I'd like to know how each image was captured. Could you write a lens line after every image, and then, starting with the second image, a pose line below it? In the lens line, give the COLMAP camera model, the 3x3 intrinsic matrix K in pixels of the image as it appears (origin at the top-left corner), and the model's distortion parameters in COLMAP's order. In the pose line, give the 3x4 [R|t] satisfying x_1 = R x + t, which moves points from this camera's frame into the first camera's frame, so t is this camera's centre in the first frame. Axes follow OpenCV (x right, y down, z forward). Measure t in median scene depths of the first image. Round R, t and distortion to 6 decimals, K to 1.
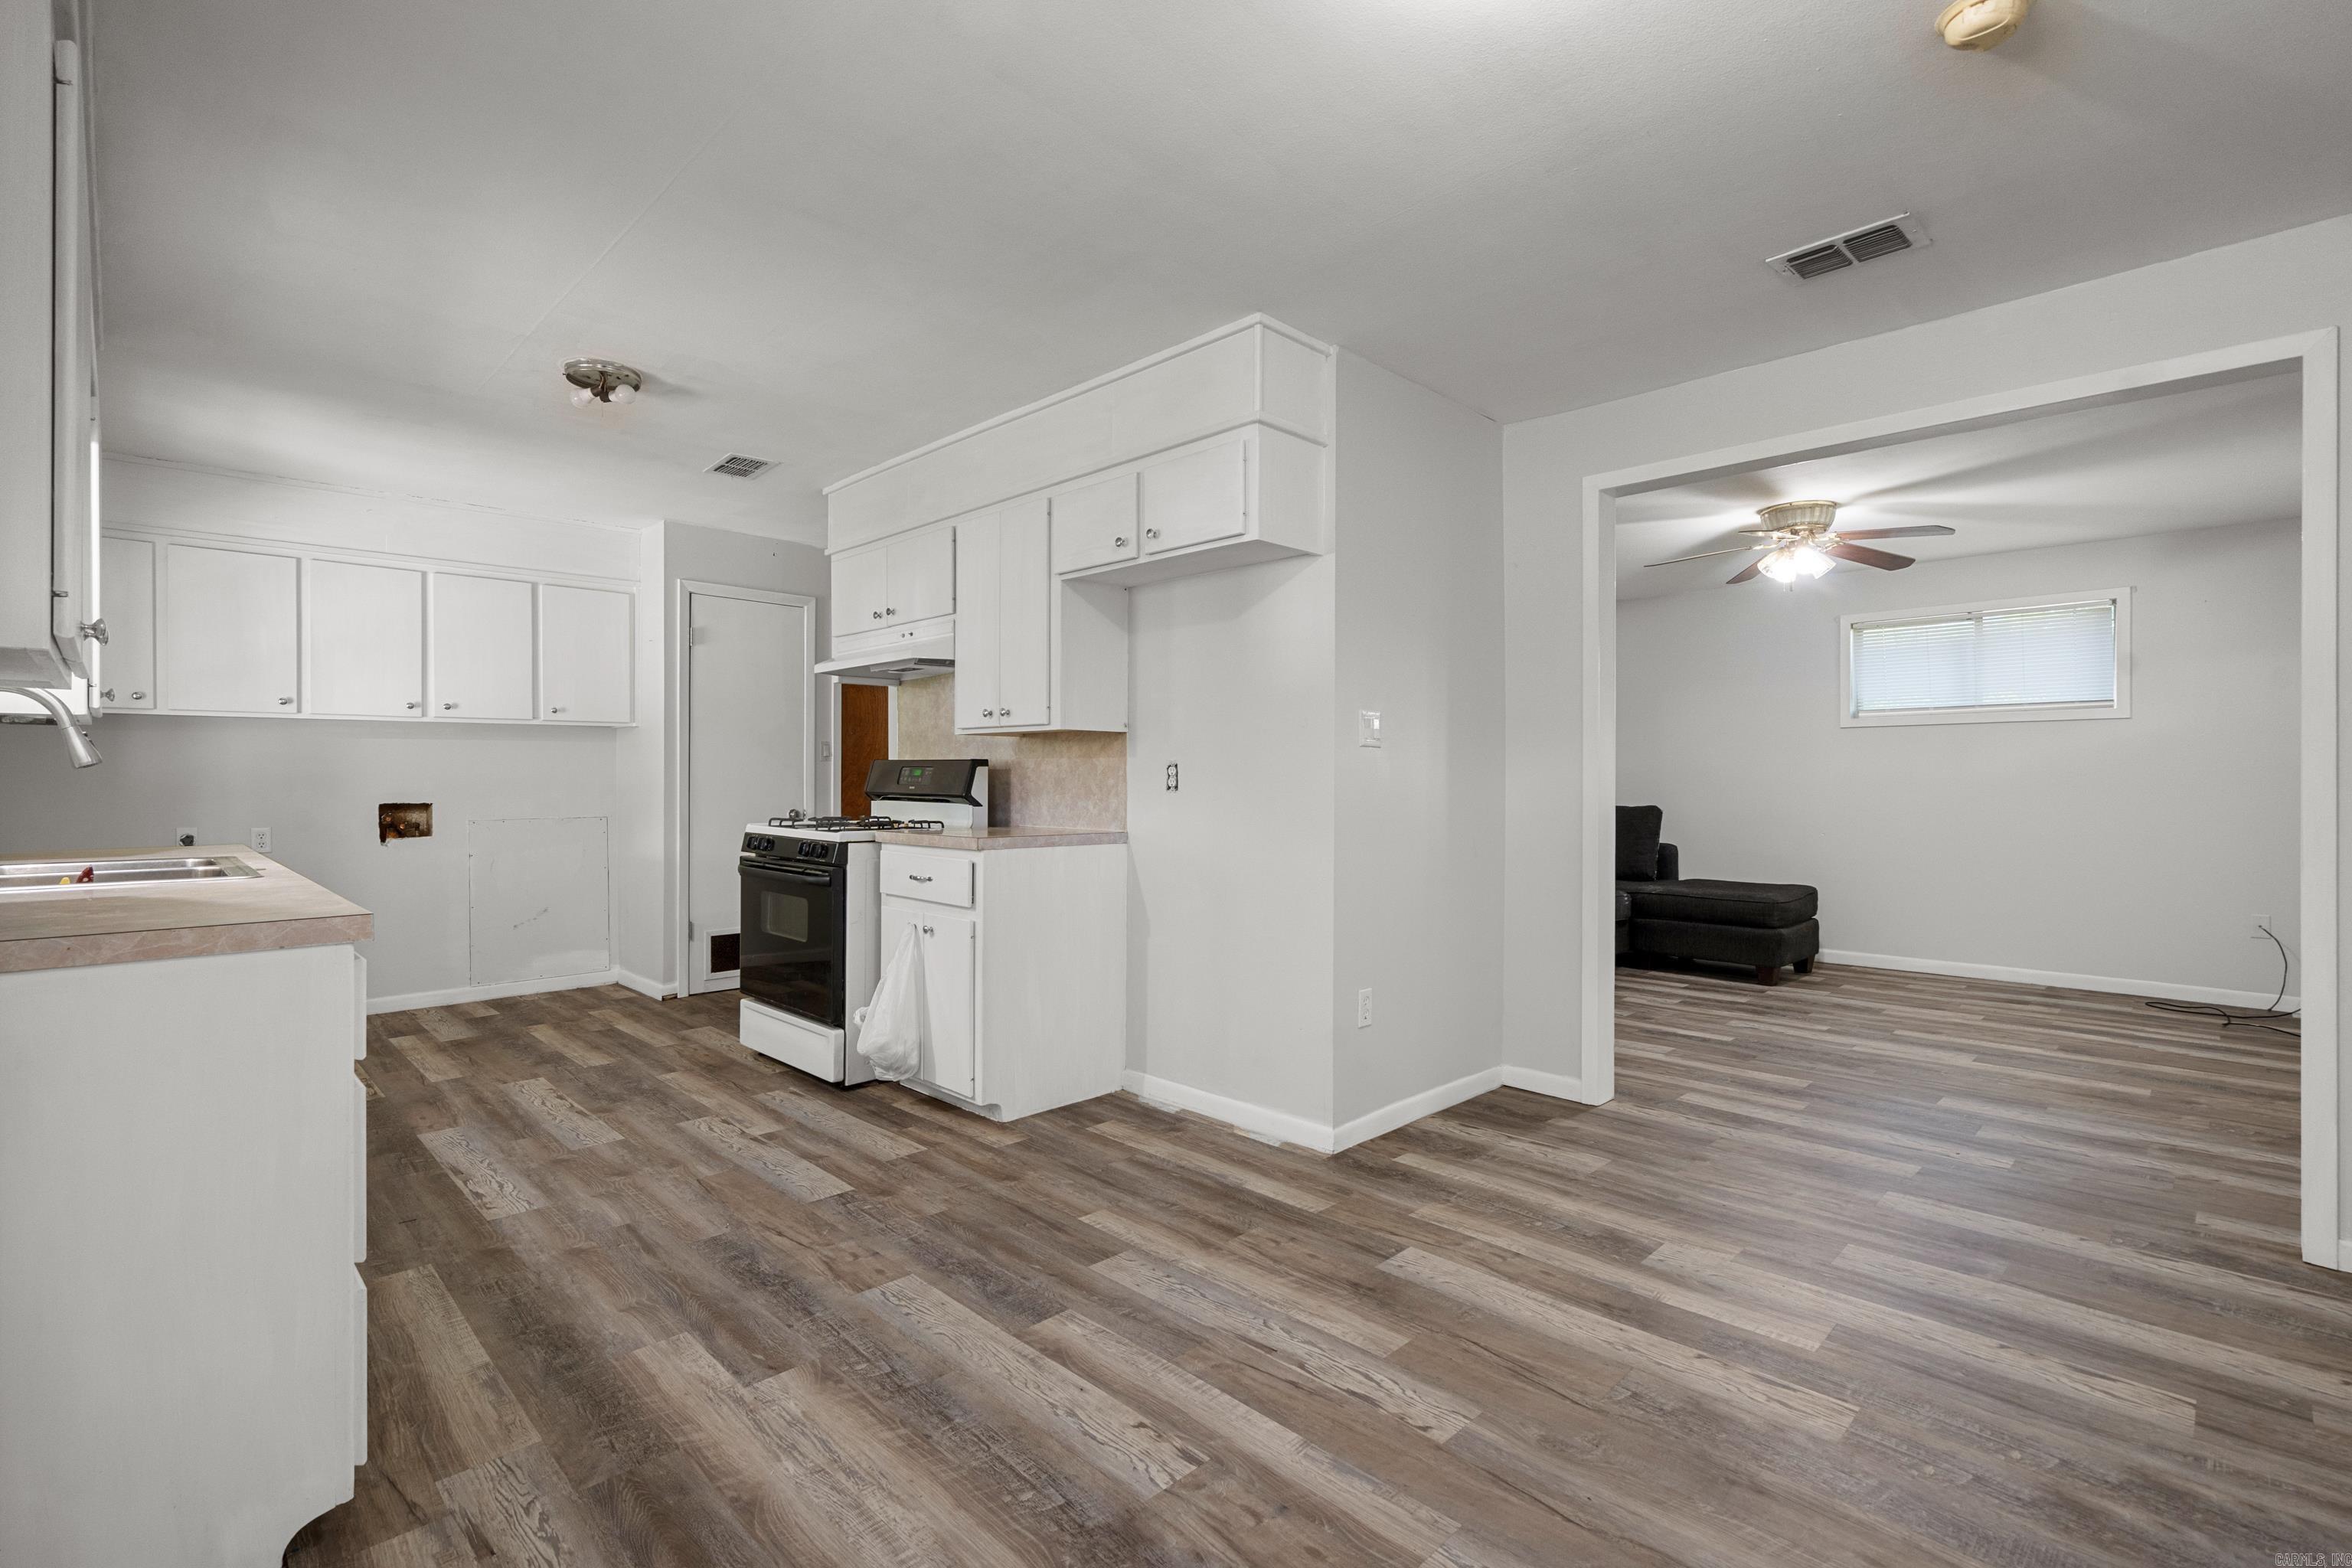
lens RADIAL K [[1076.1, 0, 1171.5], [0, 1076.1, 788.2], [0, 0, 1]] dist [0.000440, -0.000306]
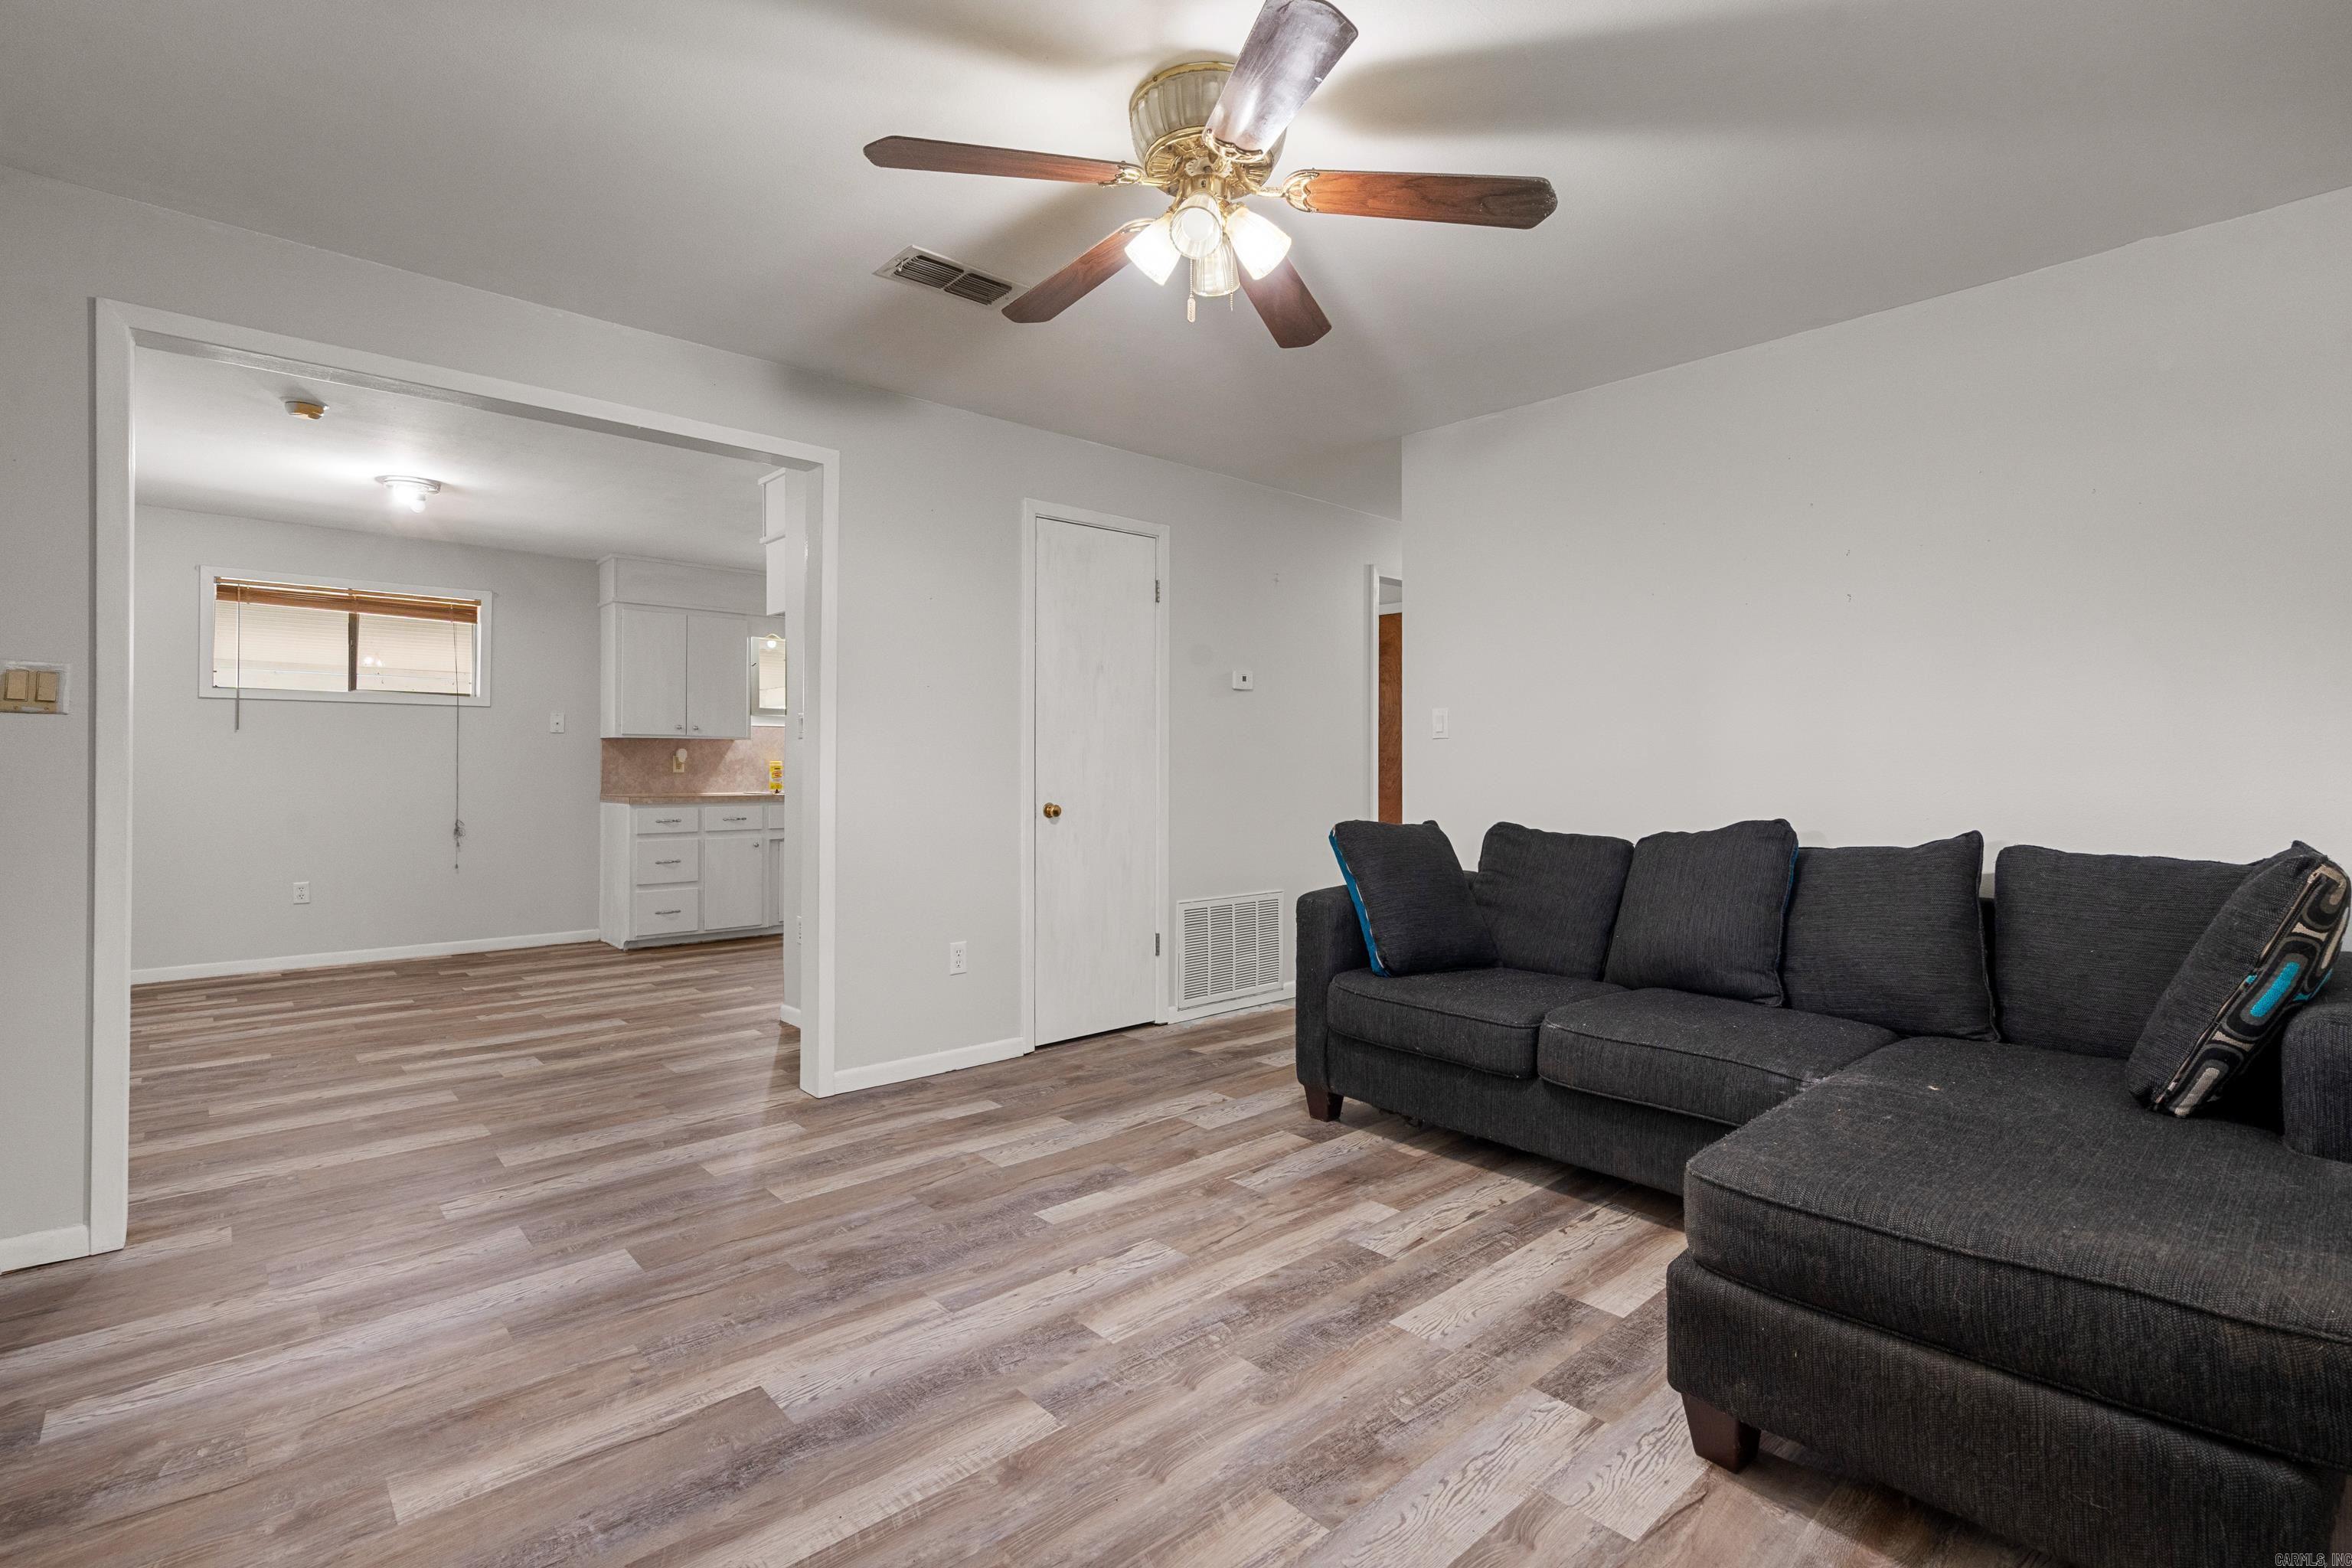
lens RADIAL K [[1076.1, 0, 1163.5], [0, 1076.1, 758.9], [0, 0, 1]] dist [0.000440, -0.000306]
pose [[-0.050212, -0.006334, -0.998719, 1.496894], [-0.007483, 0.999954, -0.005966, -0.008920], [0.998711, 0.007174, -0.050257, 1.501264]]
